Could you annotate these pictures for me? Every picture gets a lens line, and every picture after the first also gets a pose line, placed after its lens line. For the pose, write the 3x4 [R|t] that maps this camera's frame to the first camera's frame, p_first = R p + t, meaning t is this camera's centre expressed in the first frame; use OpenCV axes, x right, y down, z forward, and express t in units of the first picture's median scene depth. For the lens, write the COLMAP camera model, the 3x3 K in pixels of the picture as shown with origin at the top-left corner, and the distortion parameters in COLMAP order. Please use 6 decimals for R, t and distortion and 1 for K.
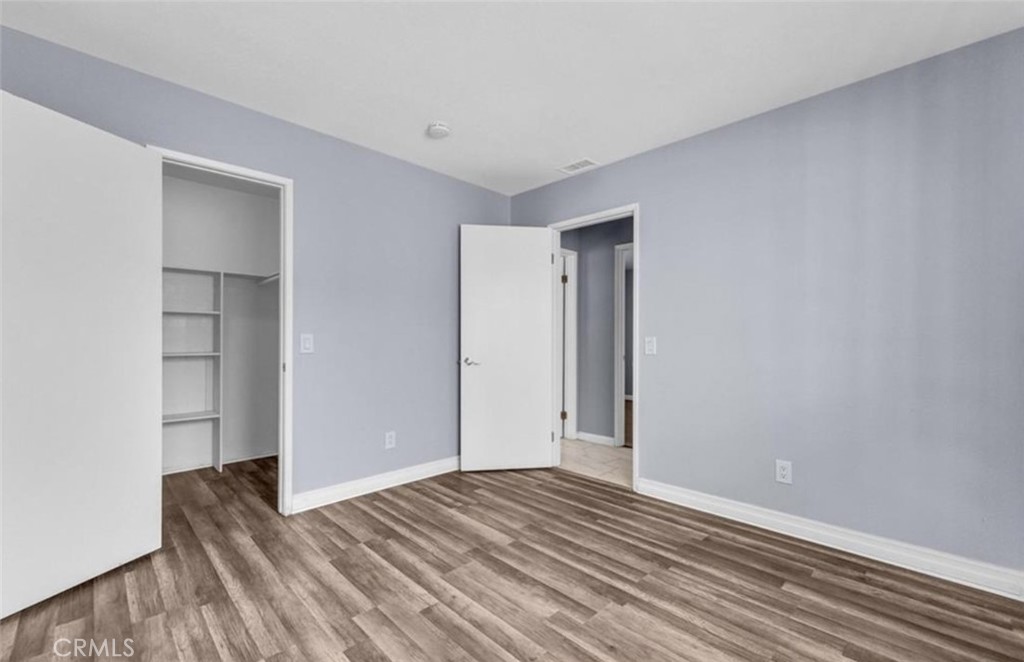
lens RADIAL K [[426.9, 0, 513.2], [0, 426.9, 332.3], [0, 0, 1]] dist [0.007262, 0.000826]
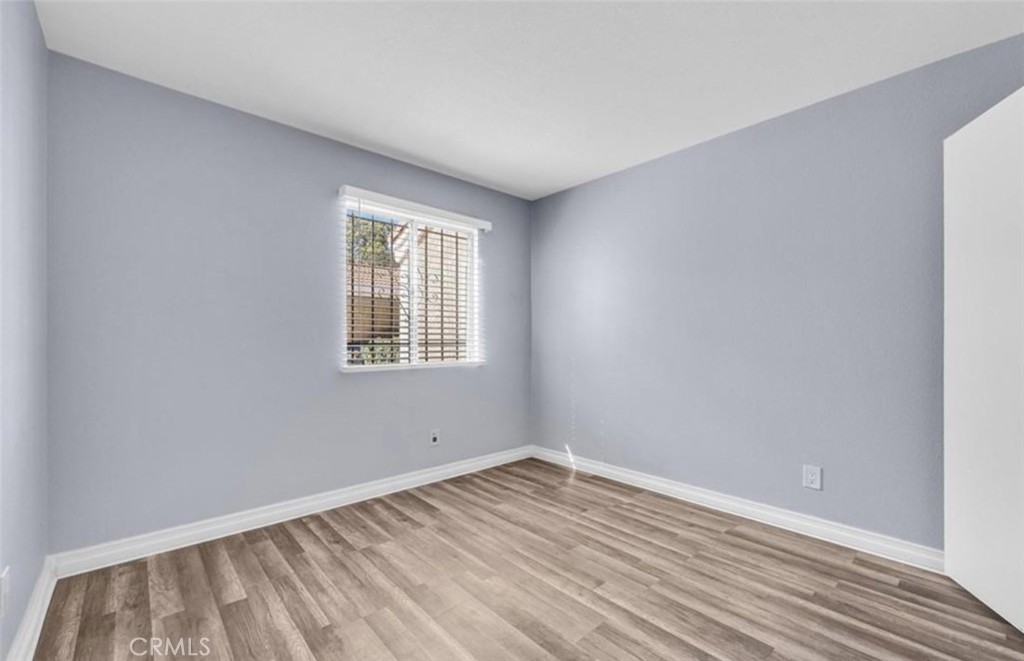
lens RADIAL K [[426.9, 0, 510.9], [0, 426.9, 335.4], [0, 0, 1]] dist [0.007262, 0.000826]
pose [[-0.998917, -0.002647, 0.046459, -0.018071], [-0.003941, 0.999606, -0.027784, 0.028726], [-0.046367, -0.027937, -0.998534, 2.027661]]
